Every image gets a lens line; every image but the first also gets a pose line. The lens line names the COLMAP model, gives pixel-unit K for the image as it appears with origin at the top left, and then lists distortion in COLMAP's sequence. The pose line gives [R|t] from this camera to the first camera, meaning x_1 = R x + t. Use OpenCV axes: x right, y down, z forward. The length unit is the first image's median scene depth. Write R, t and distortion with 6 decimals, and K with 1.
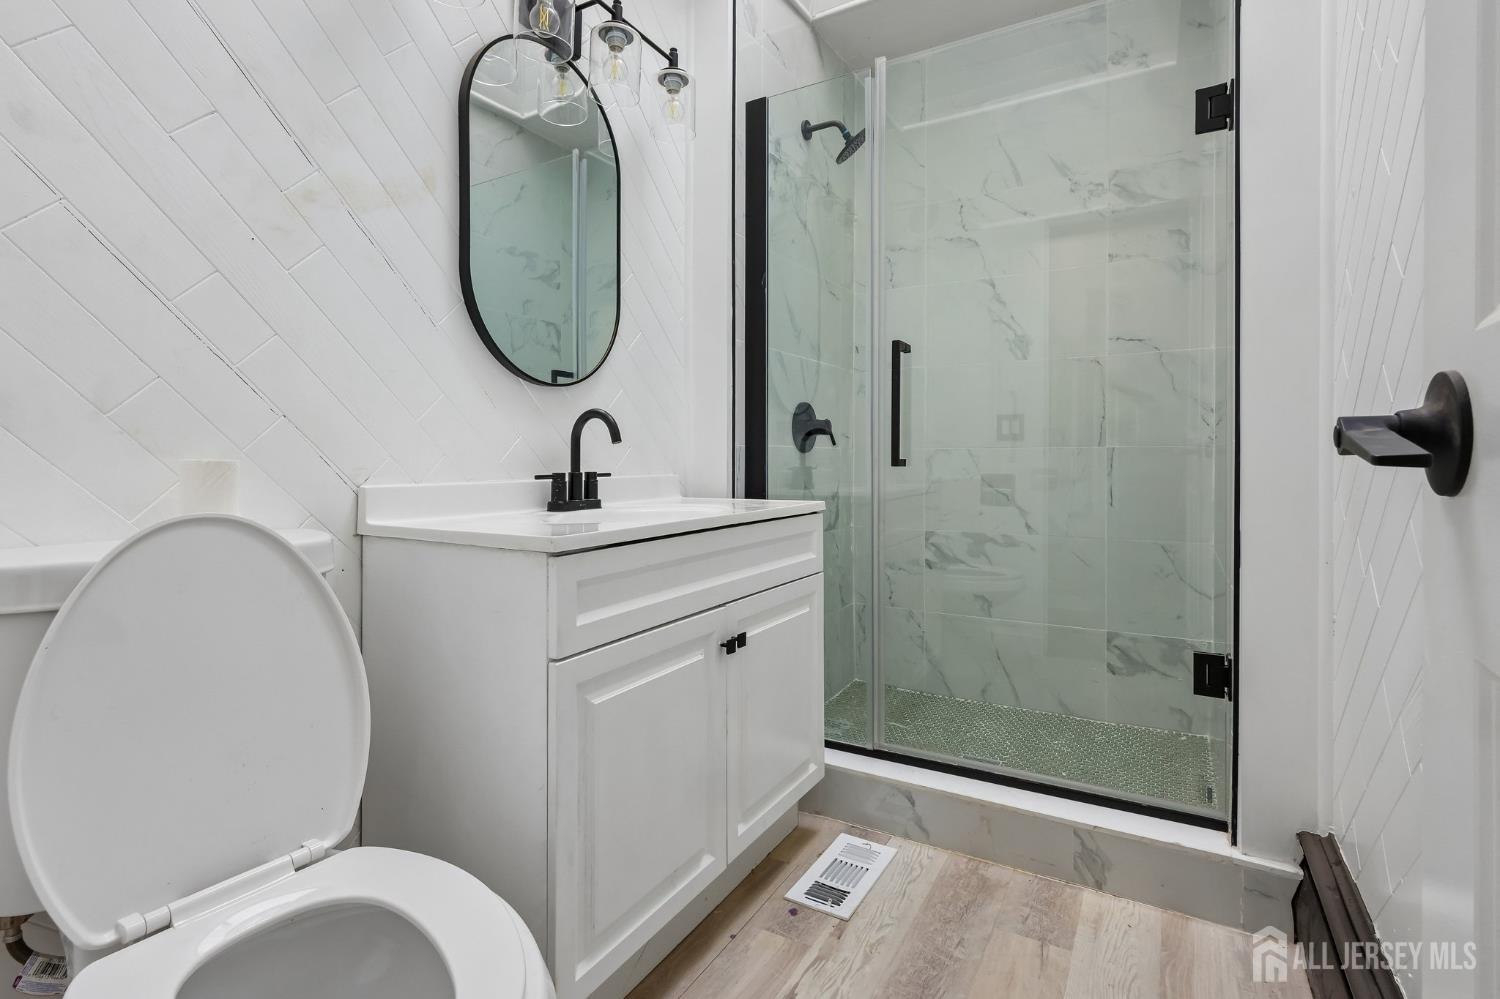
lens RADIAL K [[712.1, 0, 739.6], [0, 712.1, 458.6], [0, 0, 1]] dist [-0.001631, 0.001235]
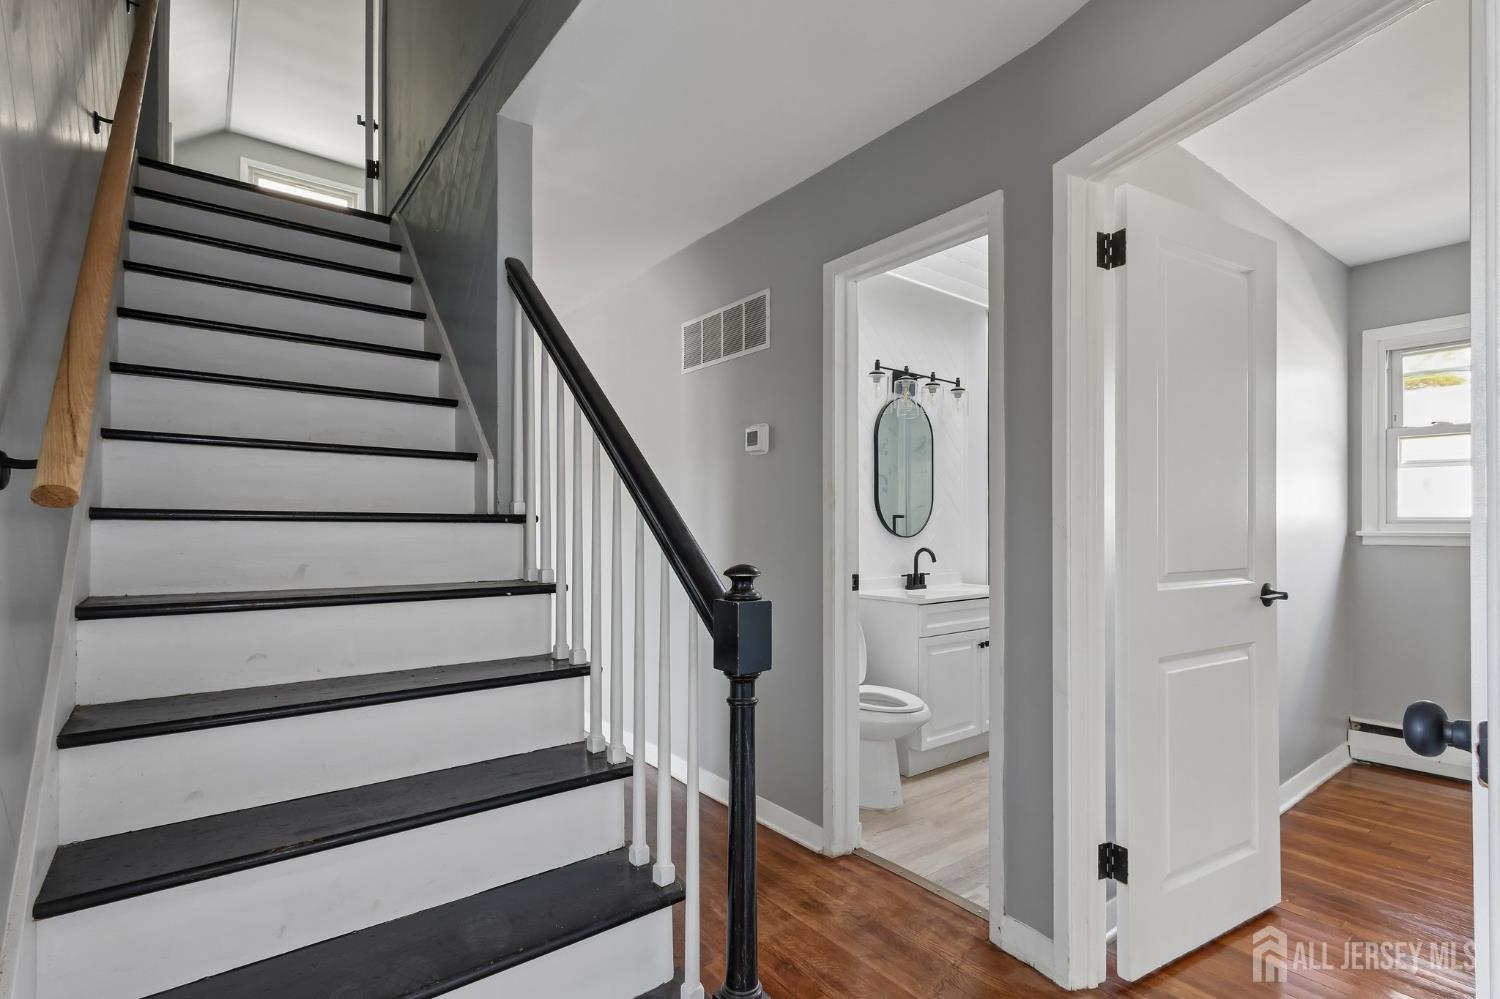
lens RADIAL K [[712.1, 0, 734.9], [0, 712.1, 526.8], [0, 0, 1]] dist [-0.001631, 0.001235]
pose [[0.925146, -0.001857, -0.379606, 0.117754], [-0.000205, 0.999985, -0.005390, -0.126105], [0.379611, 0.005064, 0.925133, -1.468246]]
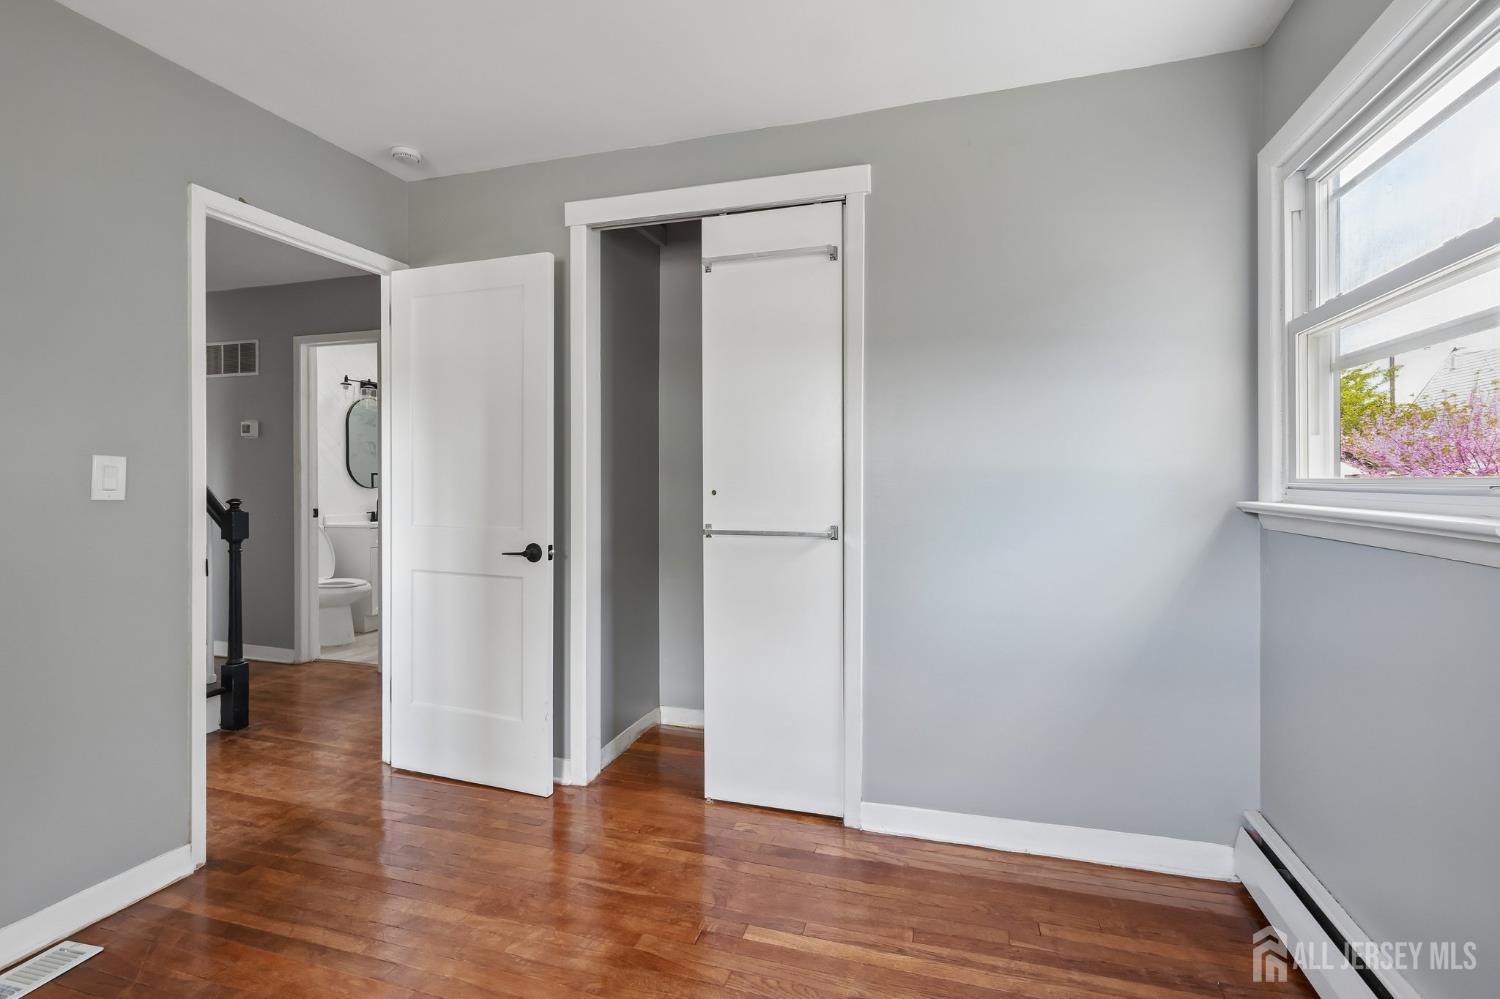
lens RADIAL K [[712.1, 0, 755.6], [0, 712.1, 484.9], [0, 0, 1]] dist [-0.001631, 0.001235]
pose [[0.971694, -0.002798, 0.236228, 0.850448], [0.002059, 0.999992, 0.003373, -0.130659], [-0.236236, -0.002791, 0.971692, -3.201901]]
